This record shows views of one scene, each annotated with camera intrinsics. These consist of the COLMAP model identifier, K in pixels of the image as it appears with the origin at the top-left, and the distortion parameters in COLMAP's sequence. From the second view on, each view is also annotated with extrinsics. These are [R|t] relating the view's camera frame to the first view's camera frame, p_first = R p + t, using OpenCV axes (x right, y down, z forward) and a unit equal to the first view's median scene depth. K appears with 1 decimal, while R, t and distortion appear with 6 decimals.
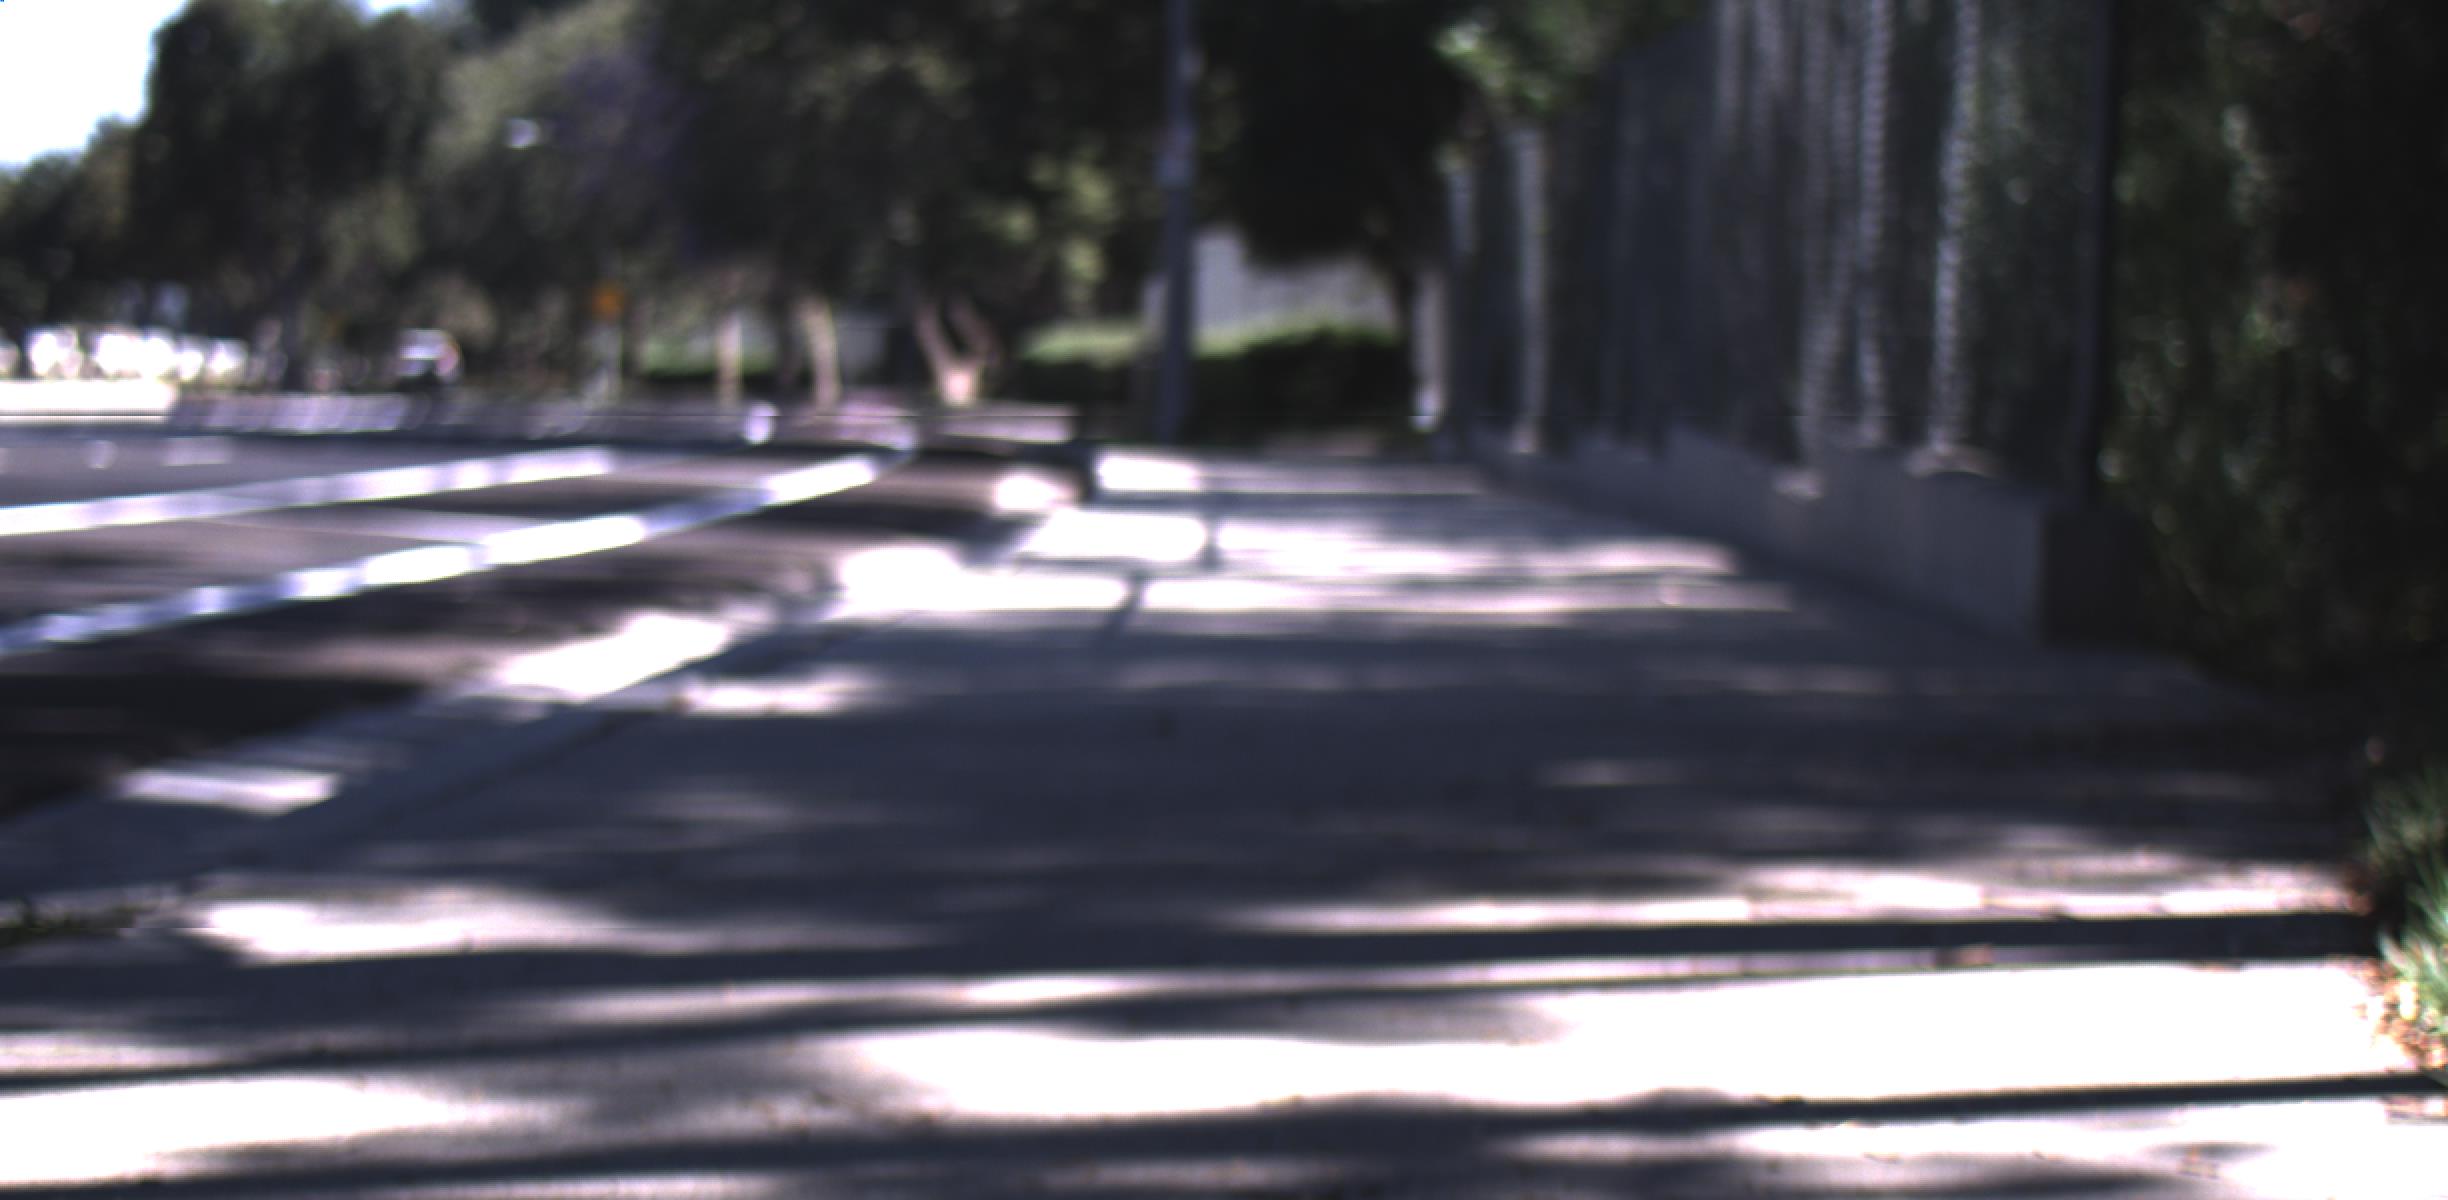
lens RADIAL K [[4852.3, 0, 1222.0], [0, 4852.3, 731.7], [0, 0, 1]] dist [0.010262, 0.243173]
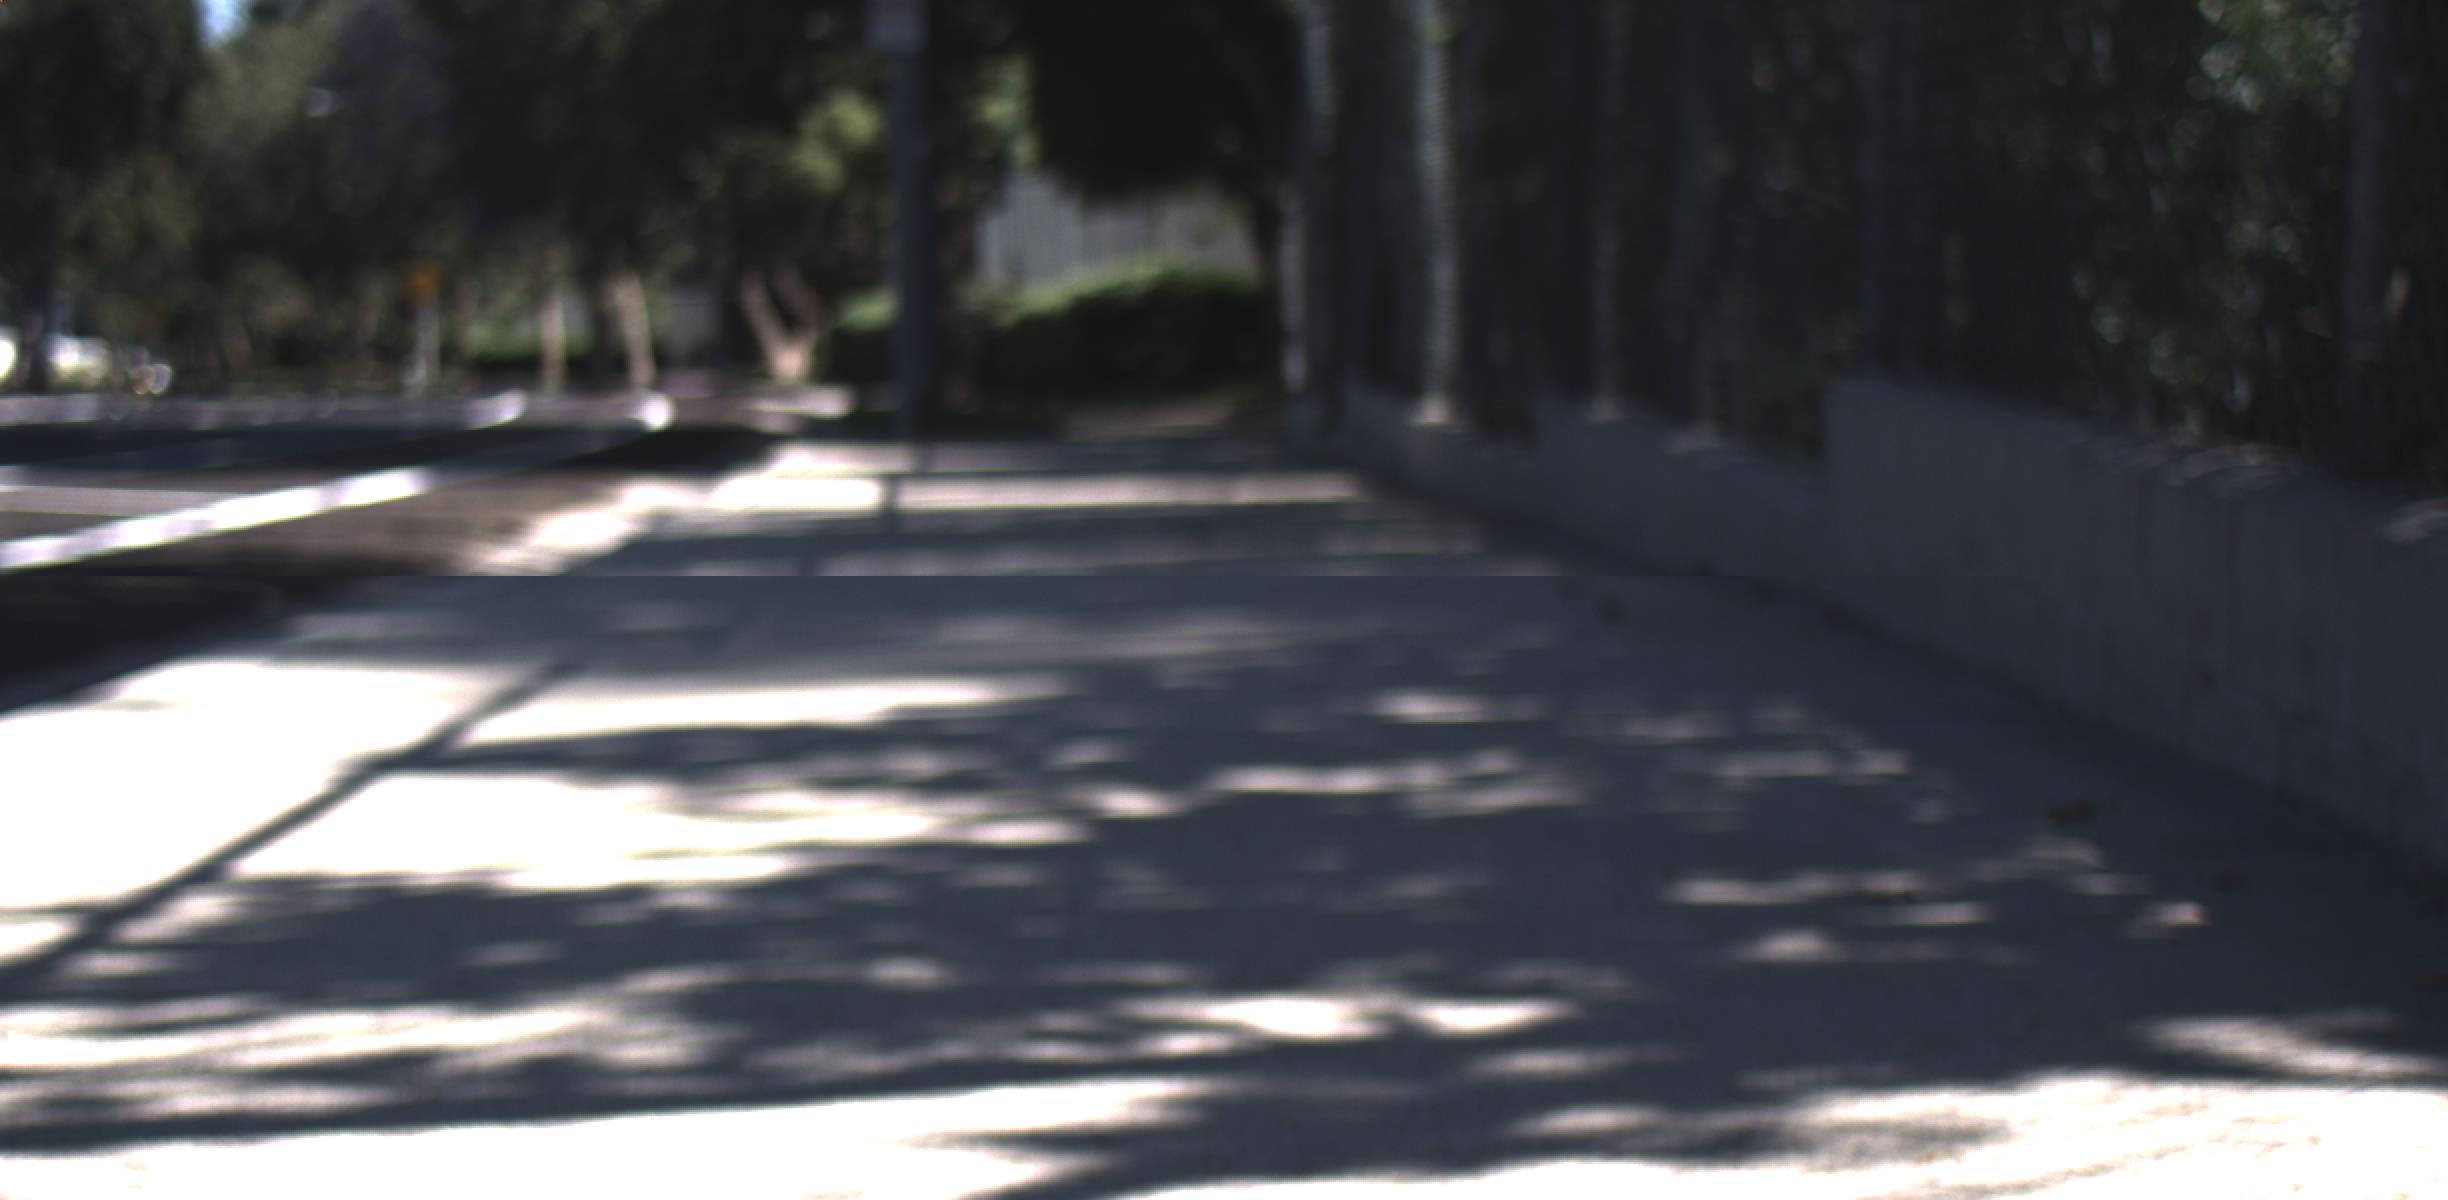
lens RADIAL K [[4852.3, 0, 1222.0], [0, 4852.3, 731.7], [0, 0, 1]] dist [0.010262, 0.243173]
pose [[0.999395, -0.029351, 0.018671, 0.008559], [0.029237, 0.999552, 0.006338, -0.008639], [-0.018849, -0.005788, 0.999806, 0.133893]]
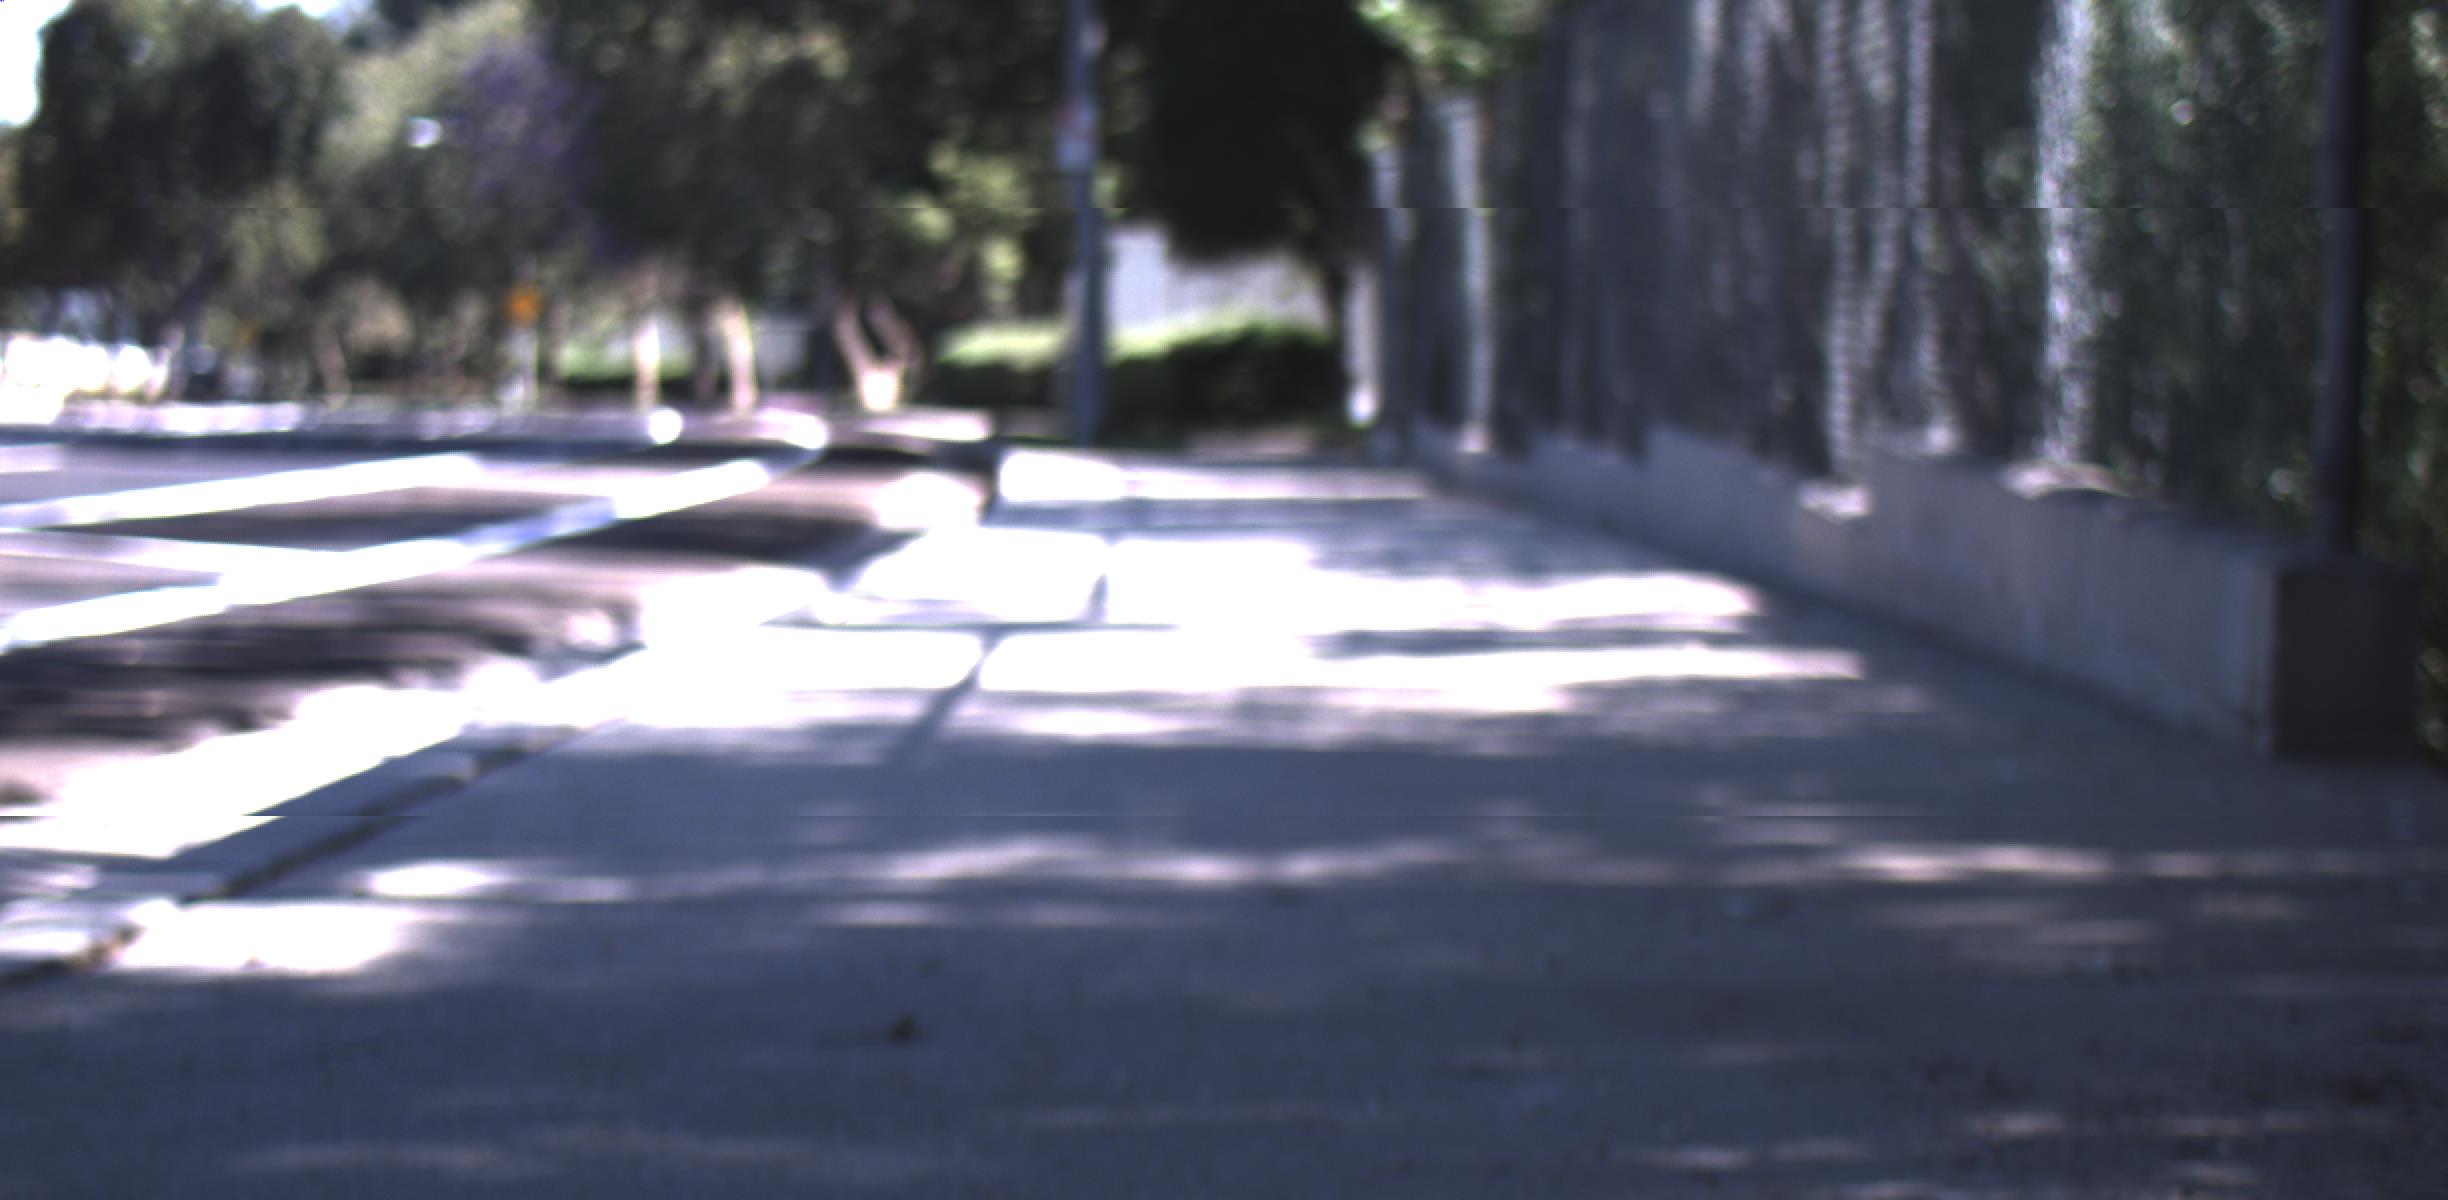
lens RADIAL K [[4852.3, 0, 1222.0], [0, 4852.3, 731.7], [0, 0, 1]] dist [0.010262, 0.243173]
pose [[0.999878, -0.007904, 0.013506, 0.001362], [0.007908, 0.999969, -0.000214, -0.001989], [-0.013504, 0.000321, 0.999909, 0.028345]]
